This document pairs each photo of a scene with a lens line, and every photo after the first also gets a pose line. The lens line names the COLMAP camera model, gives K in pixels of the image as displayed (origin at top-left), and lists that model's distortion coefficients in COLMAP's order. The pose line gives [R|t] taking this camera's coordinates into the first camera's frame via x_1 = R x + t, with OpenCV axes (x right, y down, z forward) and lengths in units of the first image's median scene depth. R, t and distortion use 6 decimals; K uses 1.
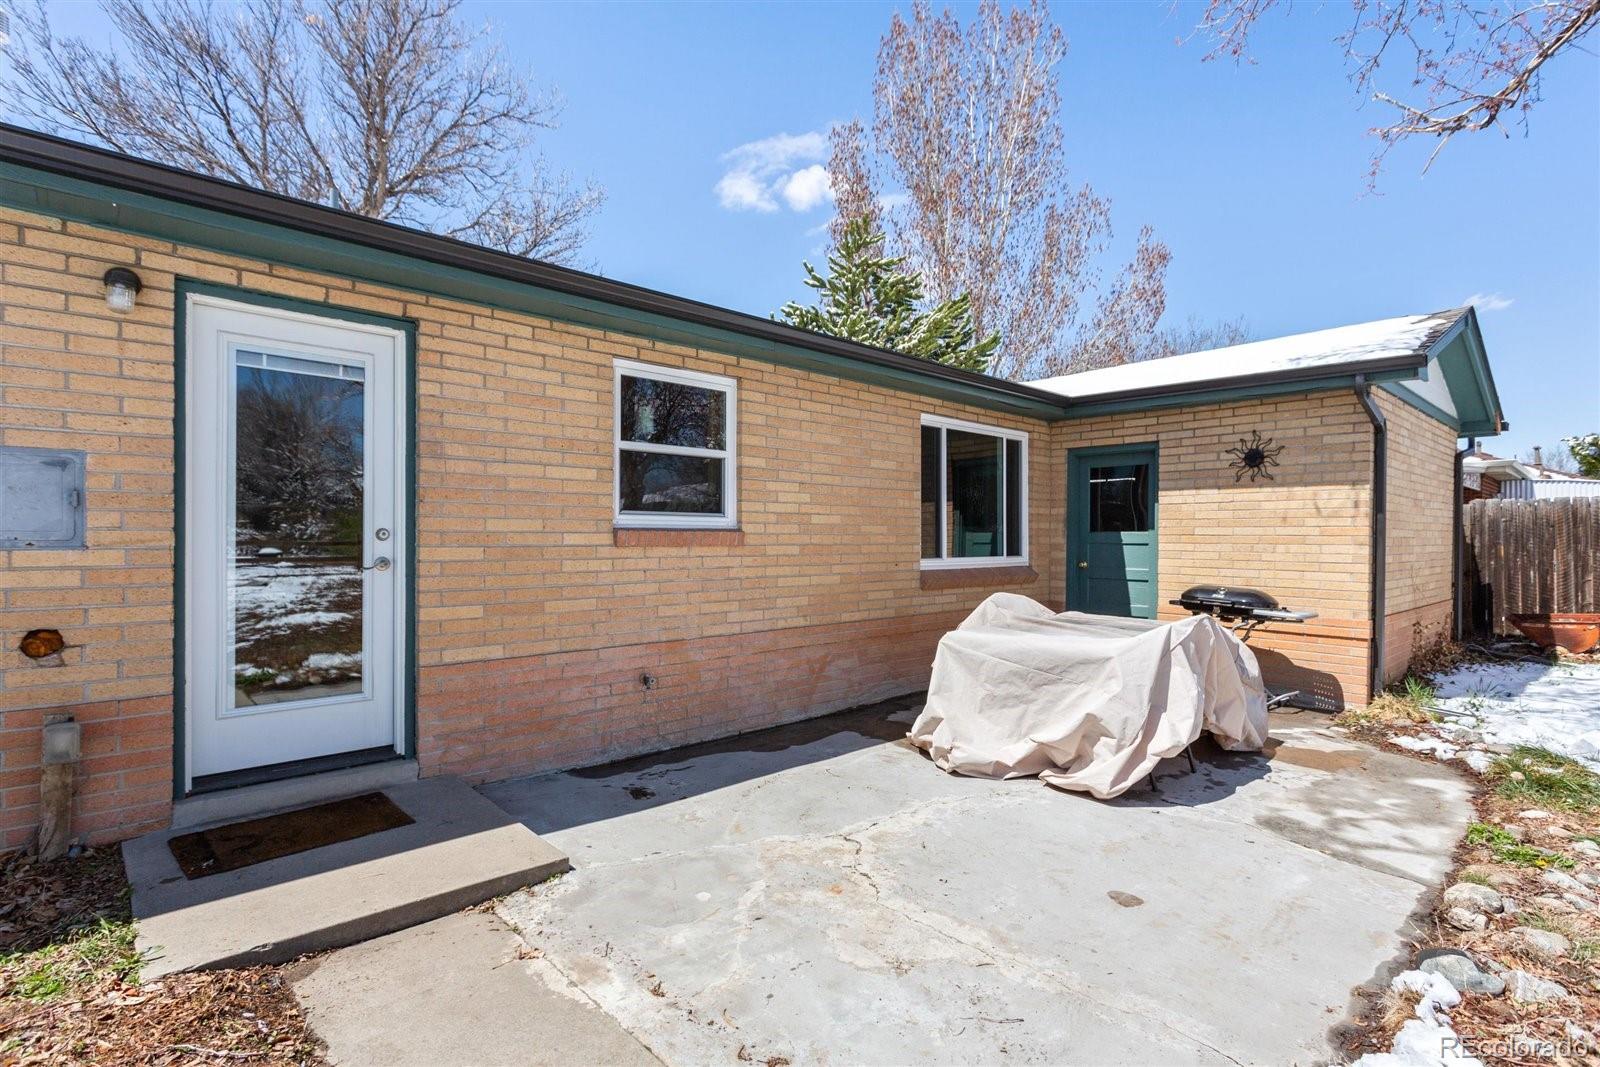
lens RADIAL K [[777.0, 0, 794.9], [0, 777.0, 536.1], [0, 0, 1]] dist [0.011877, 0.000176]
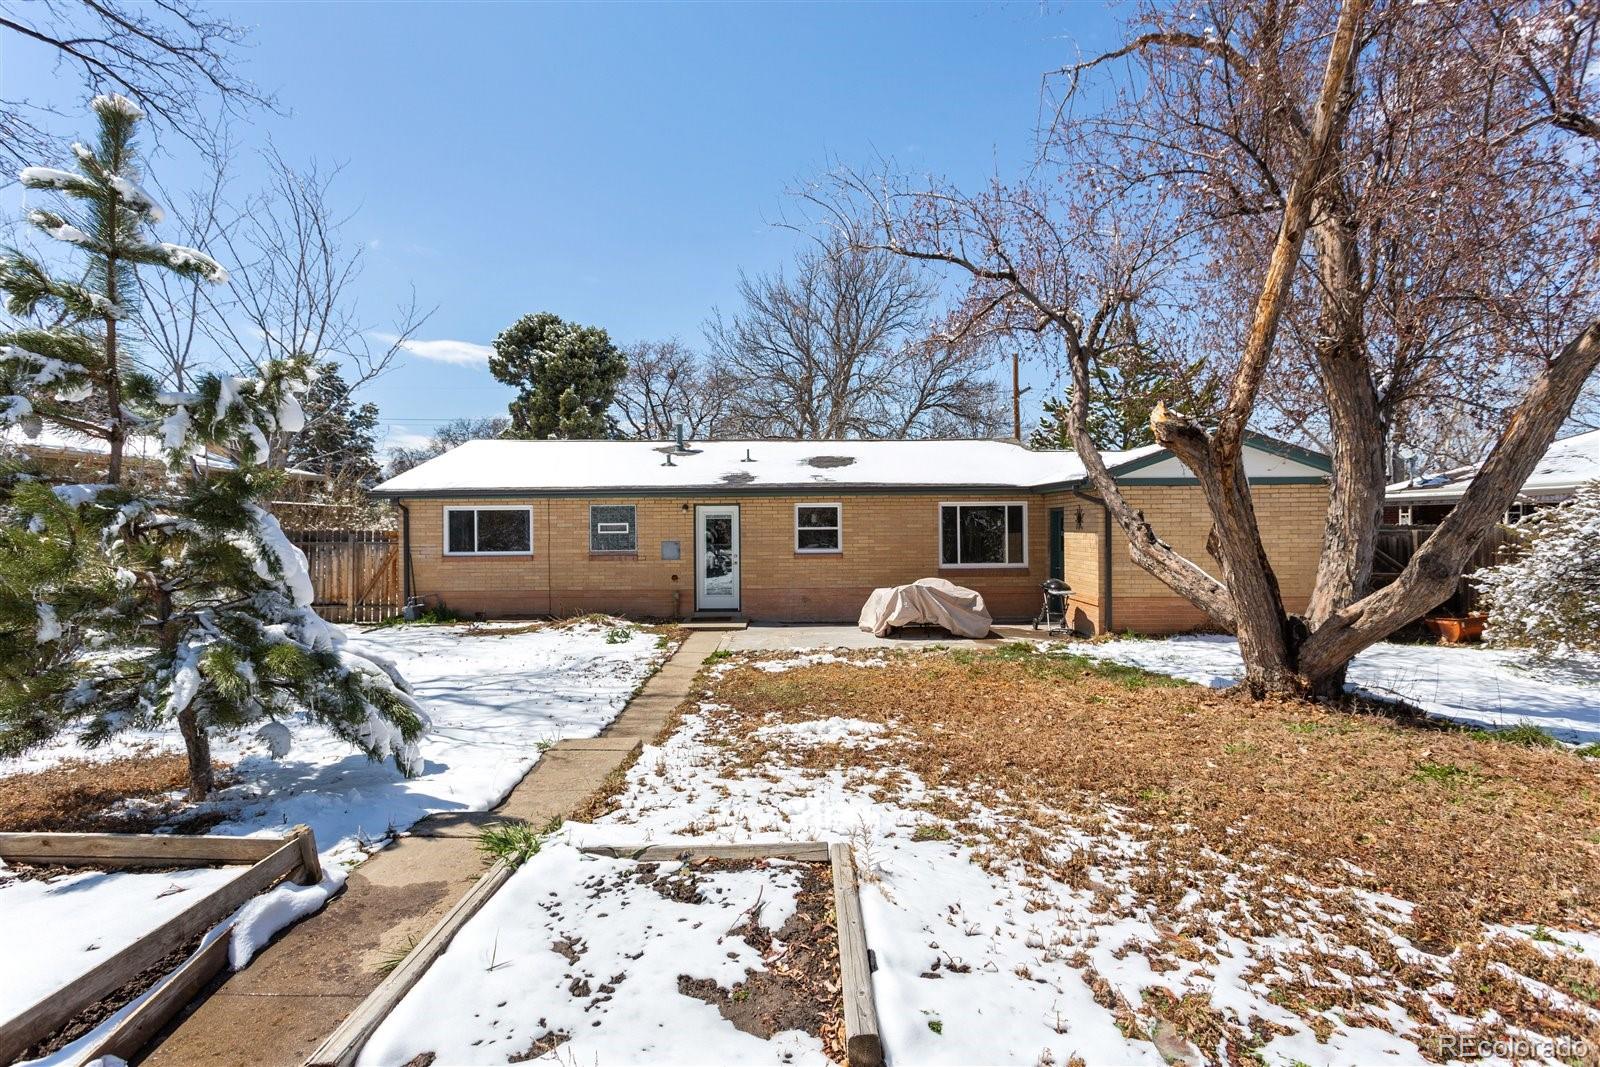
lens RADIAL K [[777.0, 0, 794.9], [0, 777.0, 536.1], [0, 0, 1]] dist [0.011877, 0.000176]
pose [[0.720284, -0.006059, -0.693653, 2.011181], [0.012627, 0.999911, 0.004378, -0.096799], [0.693564, -0.011912, 0.720296, -1.364667]]
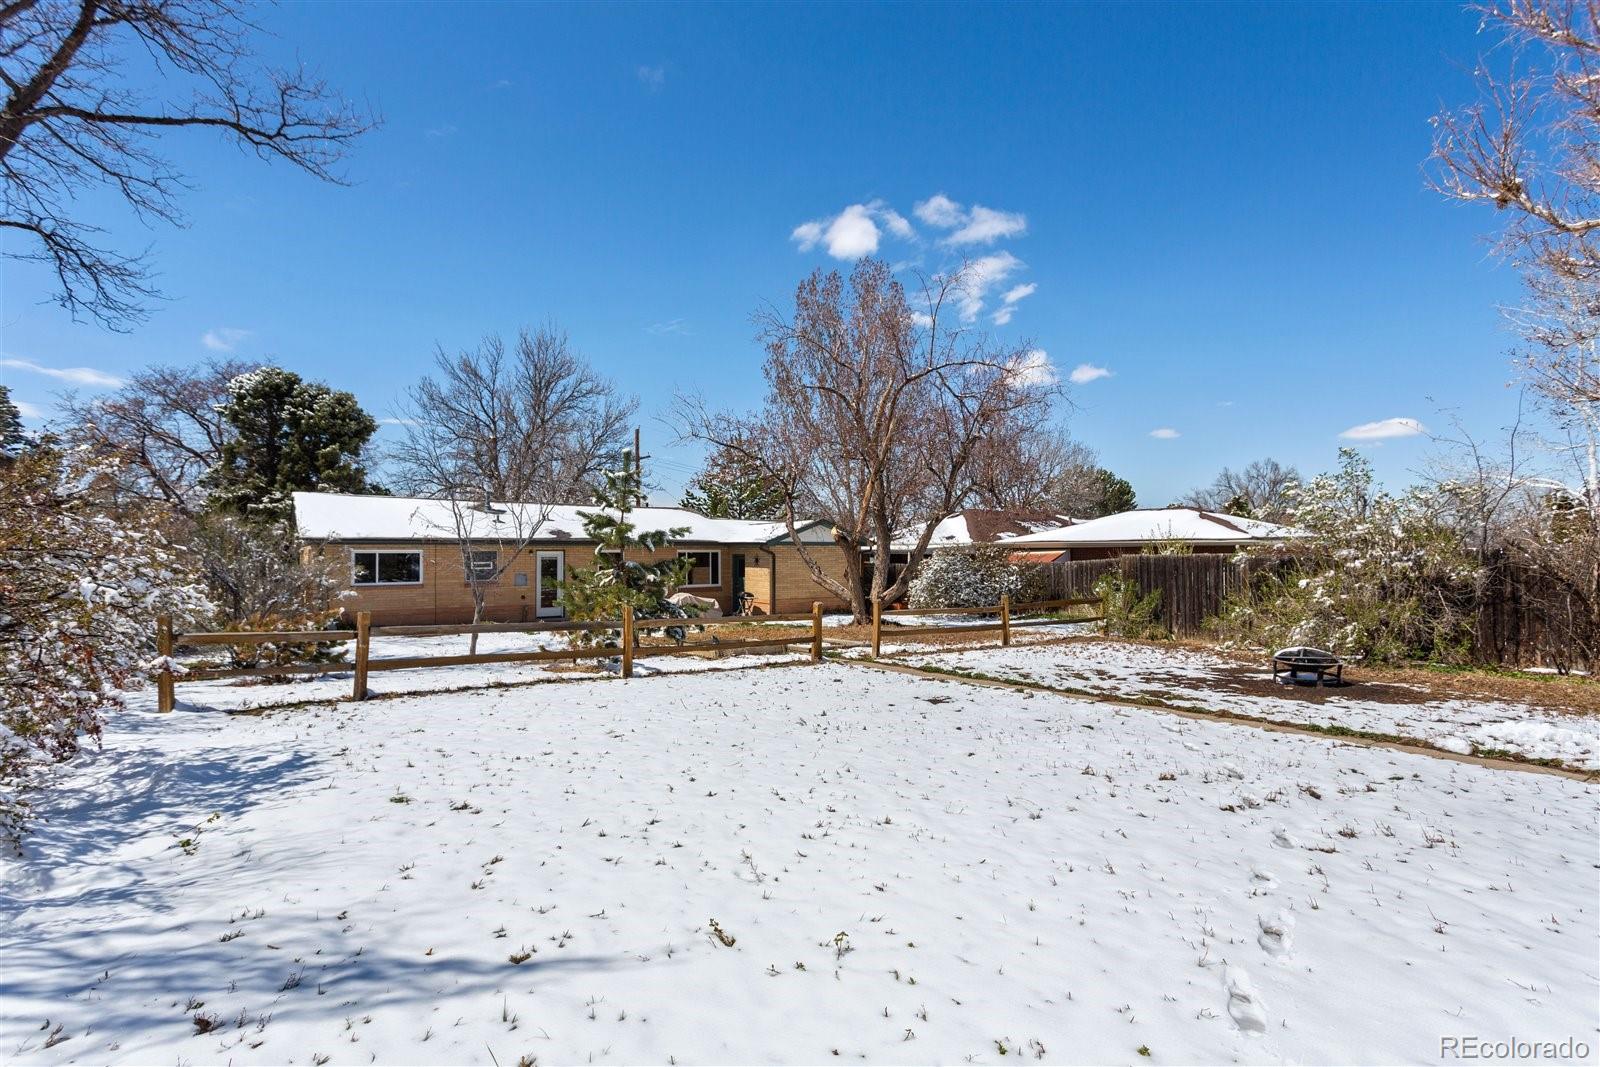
lens RADIAL K [[777.0, 0, 794.9], [0, 777.0, 536.1], [0, 0, 1]] dist [0.011877, 0.000176]
pose [[0.991705, -0.008182, -0.128274, 1.784213], [0.006011, 0.999832, -0.017302, -0.212173], [0.128394, 0.016387, 0.991588, -4.115045]]
